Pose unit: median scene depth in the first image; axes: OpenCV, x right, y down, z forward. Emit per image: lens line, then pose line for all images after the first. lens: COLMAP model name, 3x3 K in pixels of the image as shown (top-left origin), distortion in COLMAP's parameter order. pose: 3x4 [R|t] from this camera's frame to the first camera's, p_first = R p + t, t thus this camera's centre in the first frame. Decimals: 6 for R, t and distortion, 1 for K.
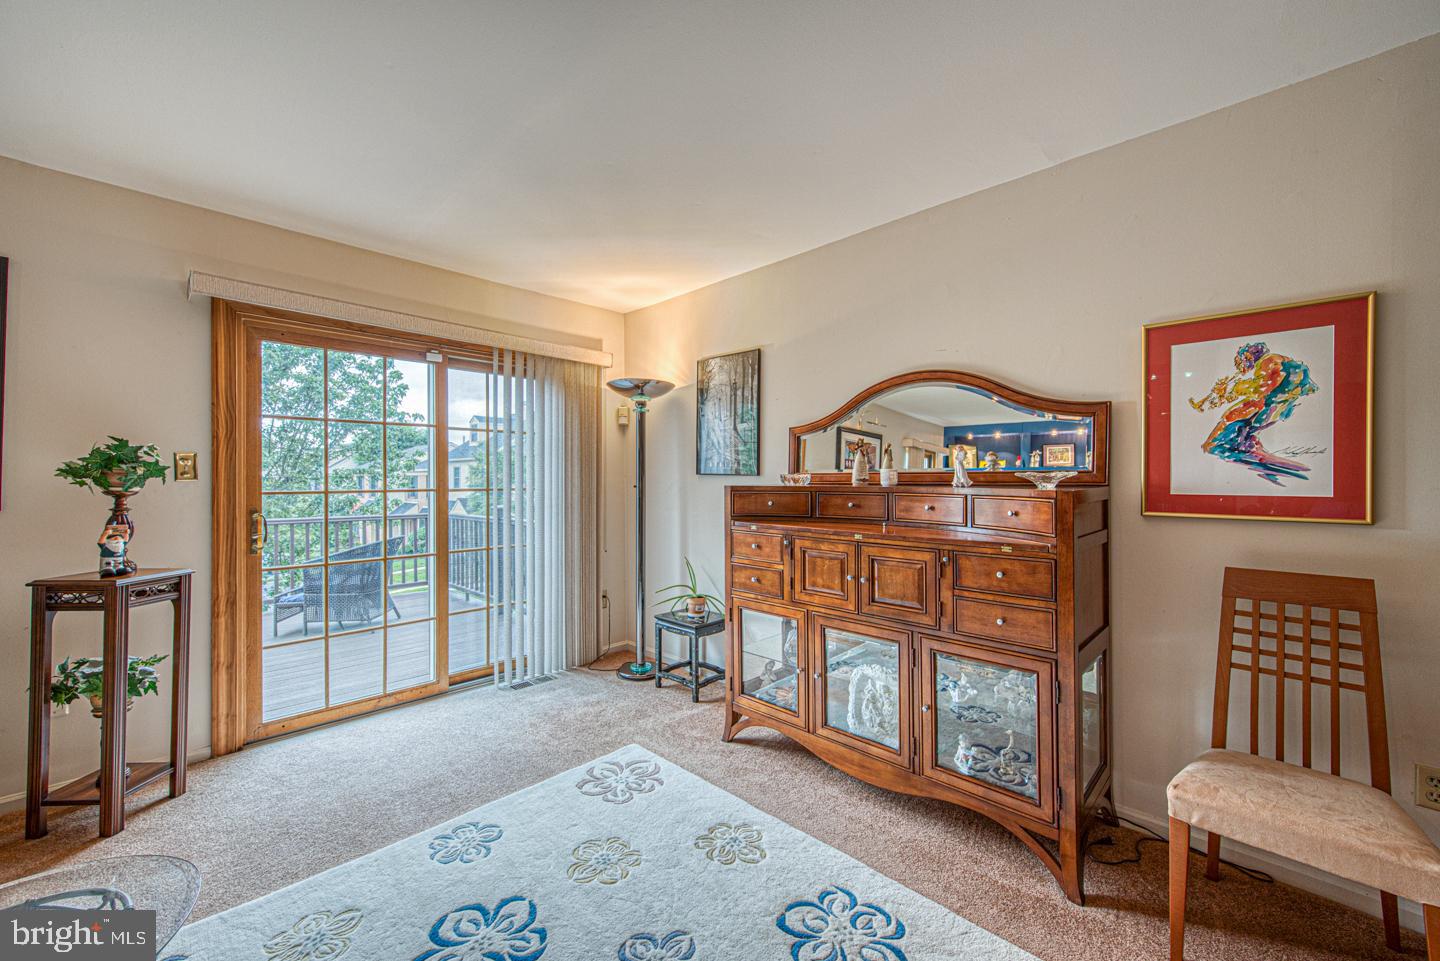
lens RADIAL K [[564.5, 0, 720.4], [0, 564.5, 476.5], [0, 0, 1]] dist [0.001653, 0.000080]
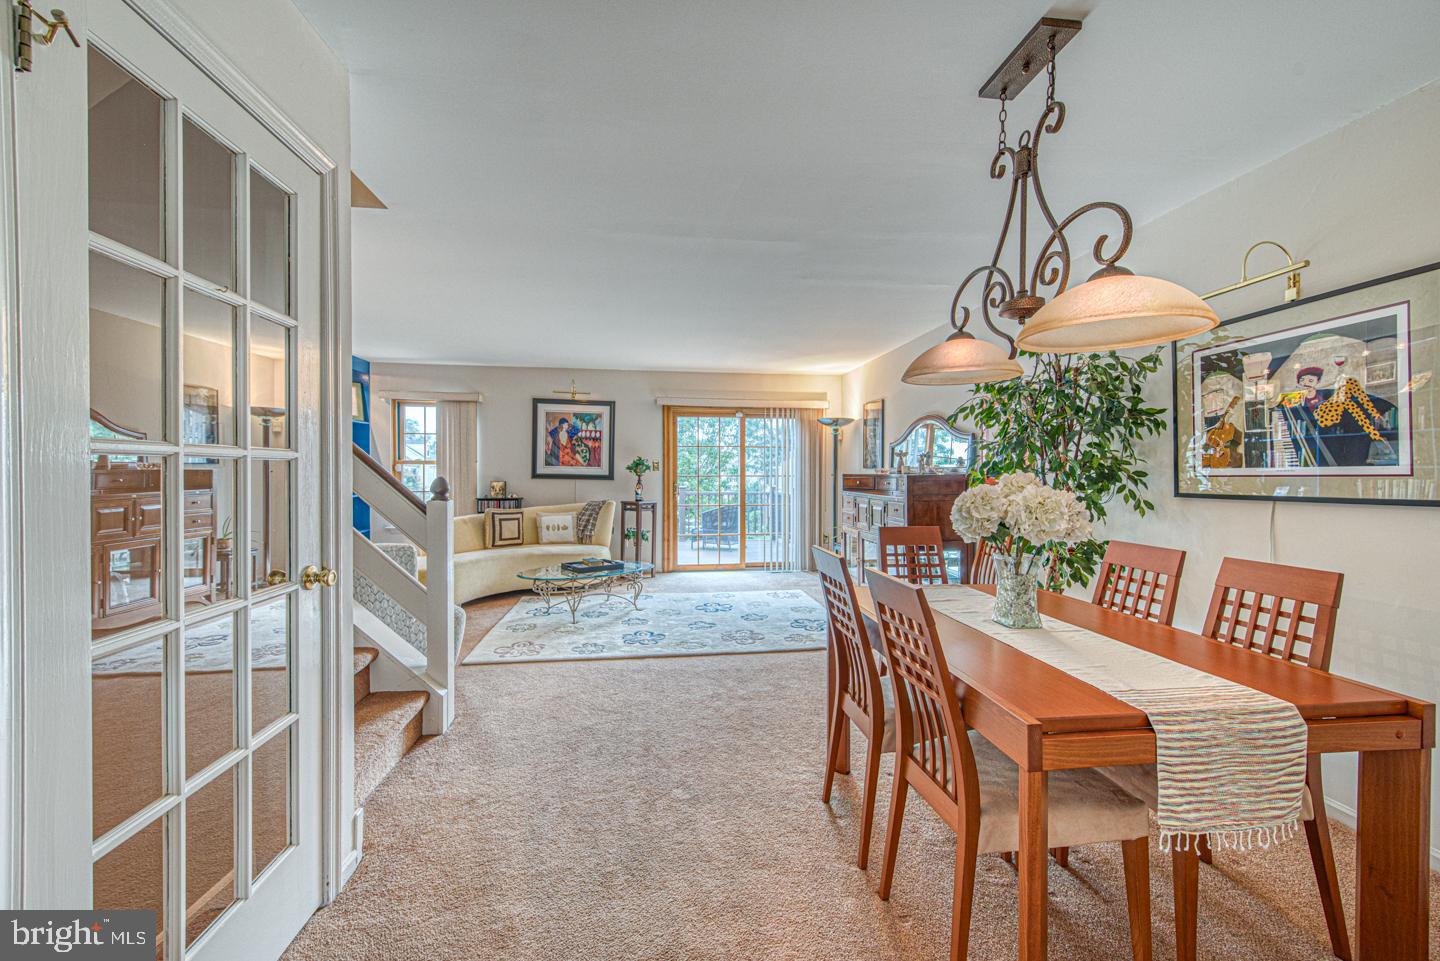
lens RADIAL K [[559.2, 0, 725.5], [0, 559.2, 478.1], [0, 0, 1]] dist [0.000814, -0.000009]
pose [[0.791587, 0.009222, -0.610987, 1.079345], [-0.000038, 0.999887, 0.015044, 0.000960], [0.611057, -0.011886, 0.791497, -1.038784]]
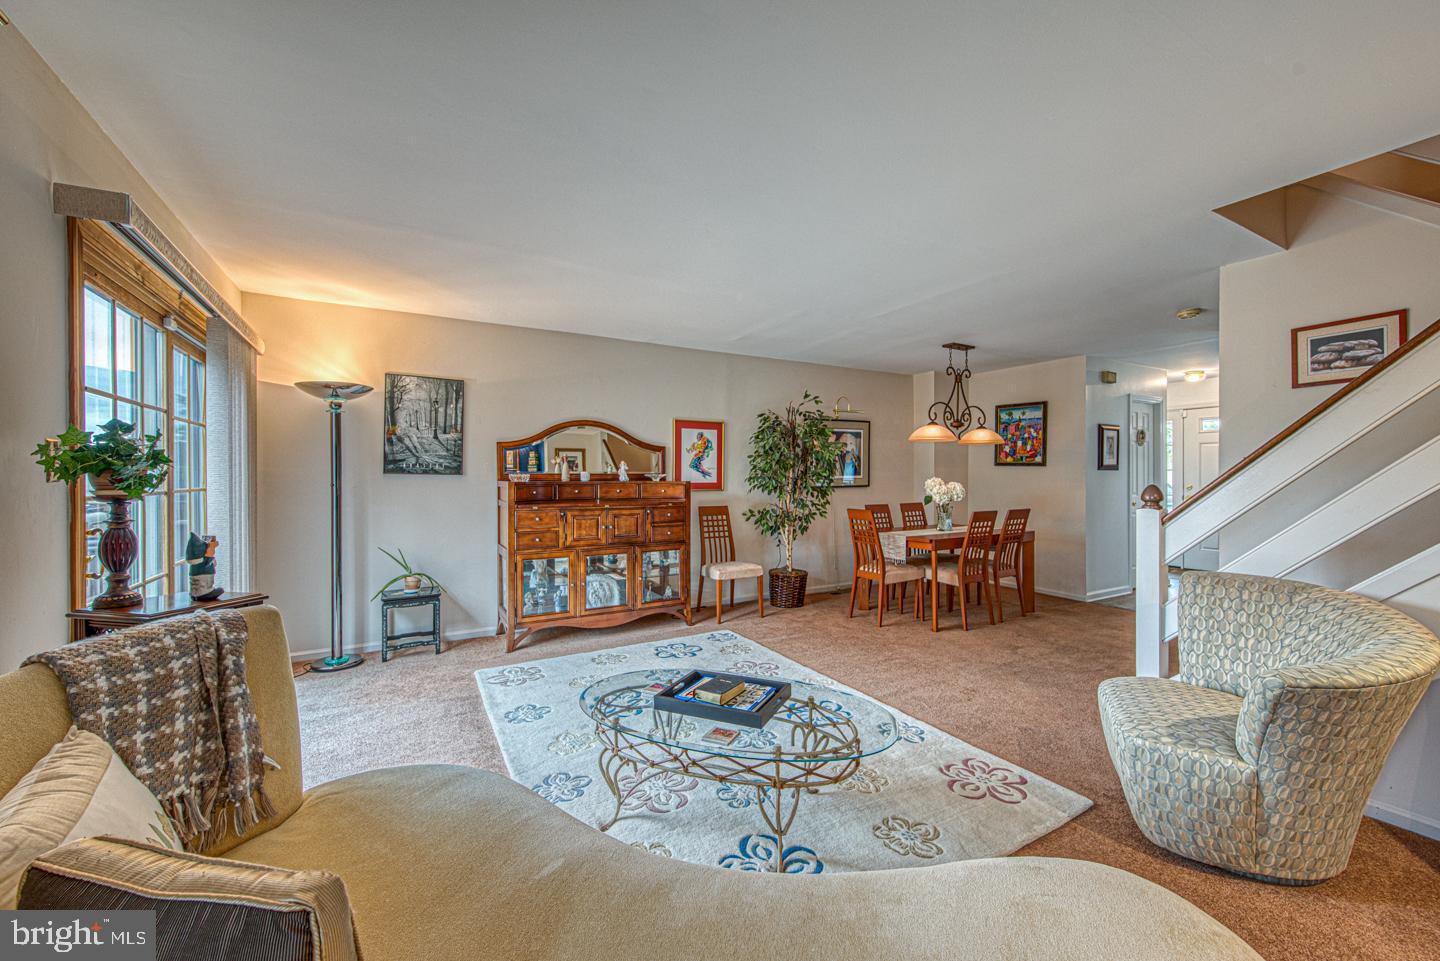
lens RADIAL K [[564.5, 0, 720.4], [0, 564.5, 476.5], [0, 0, 1]] dist [0.001653, 0.000080]
pose [[0.272386, -0.000265, 0.962188, -1.479045], [-0.002588, 0.999996, 0.001008, -0.000966], [-0.962185, -0.002765, 0.272384, 0.063337]]
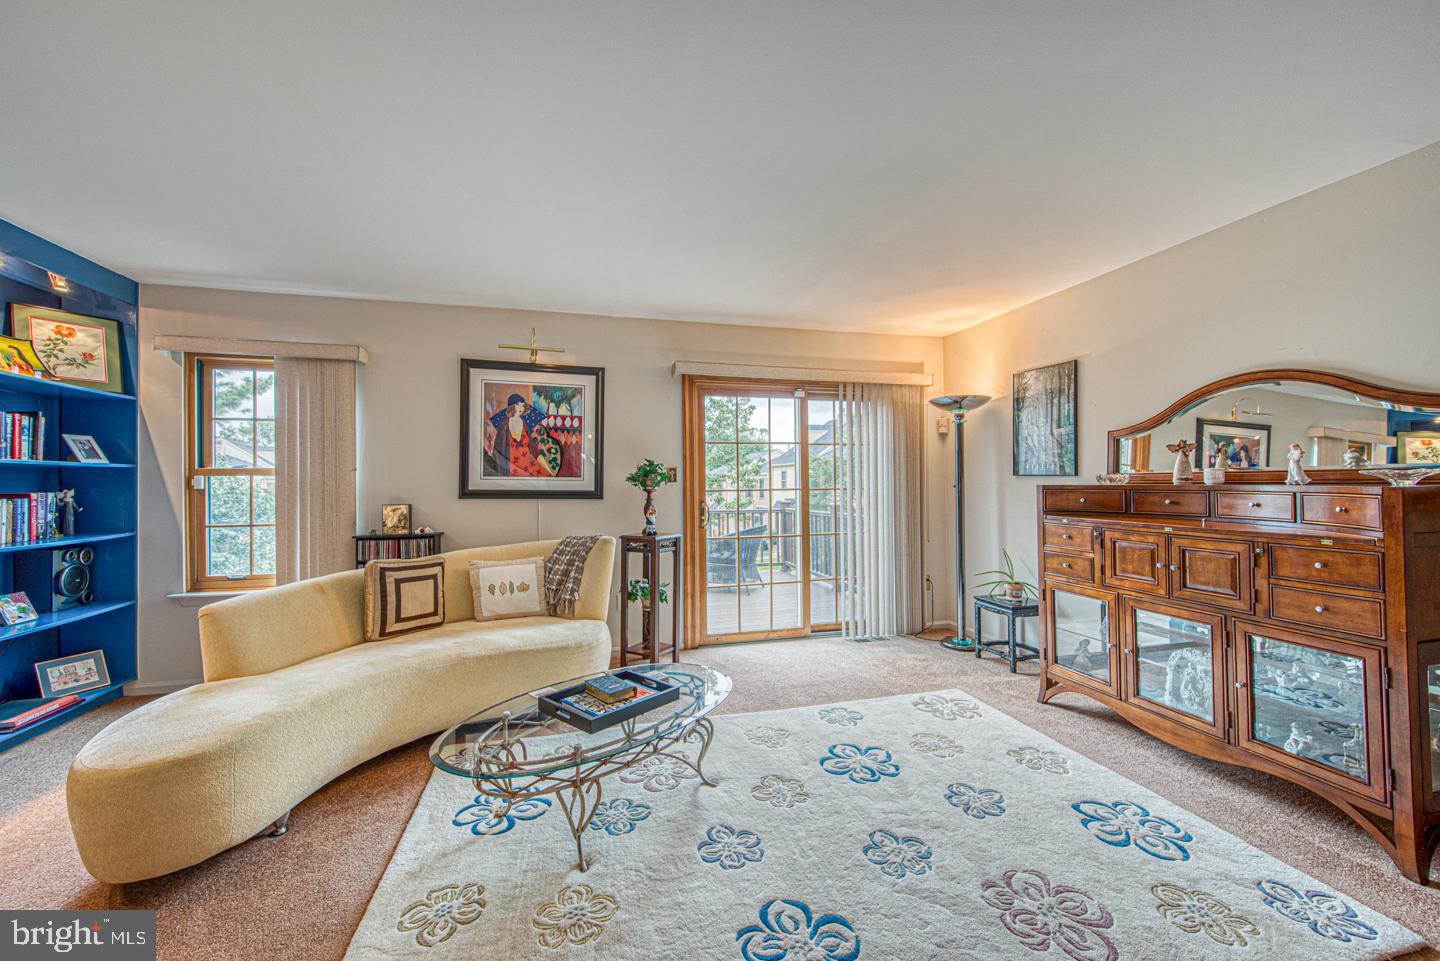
lens RADIAL K [[562.4, 0, 721.7], [0, 562.4, 478.2], [0, 0, 1]] dist [0.002384, -0.000210]
pose [[0.857254, -0.010315, -0.514790, 0.056209], [0.009641, 0.999946, -0.003983, 0.000178], [0.514803, -0.001549, 0.857307, -0.398224]]
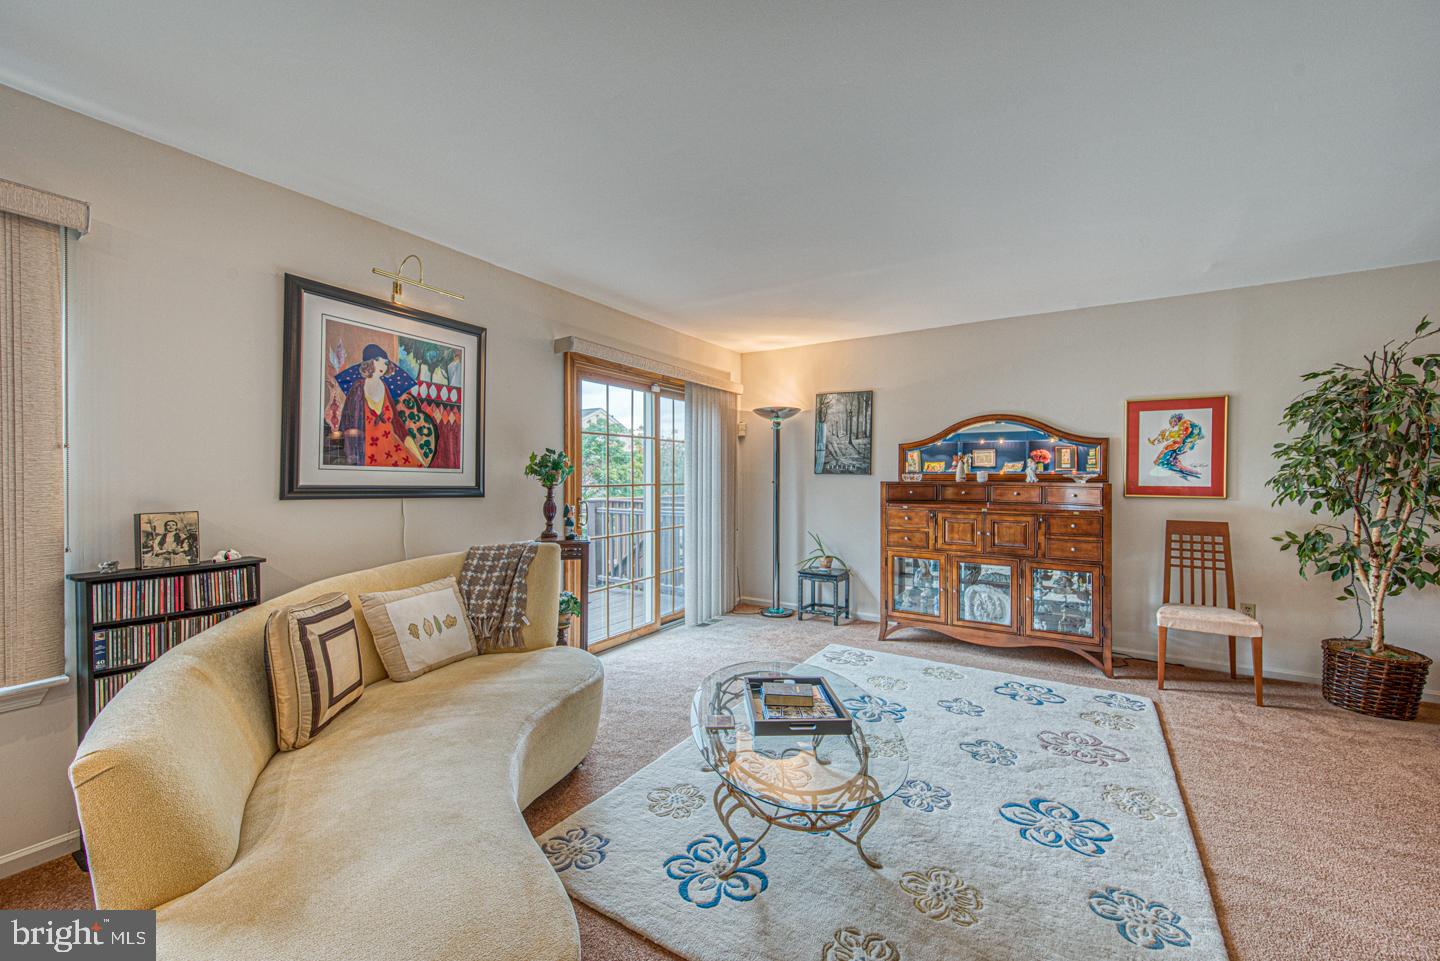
lens RADIAL K [[562.4, 0, 721.7], [0, 562.4, 478.2], [0, 0, 1]] dist [0.002384, -0.000210]
pose [[0.978757, 0.002414, 0.205009, -0.881097], [-0.004142, 0.999959, 0.008000, -0.004554], [-0.204981, -0.008679, 0.978727, -0.540537]]
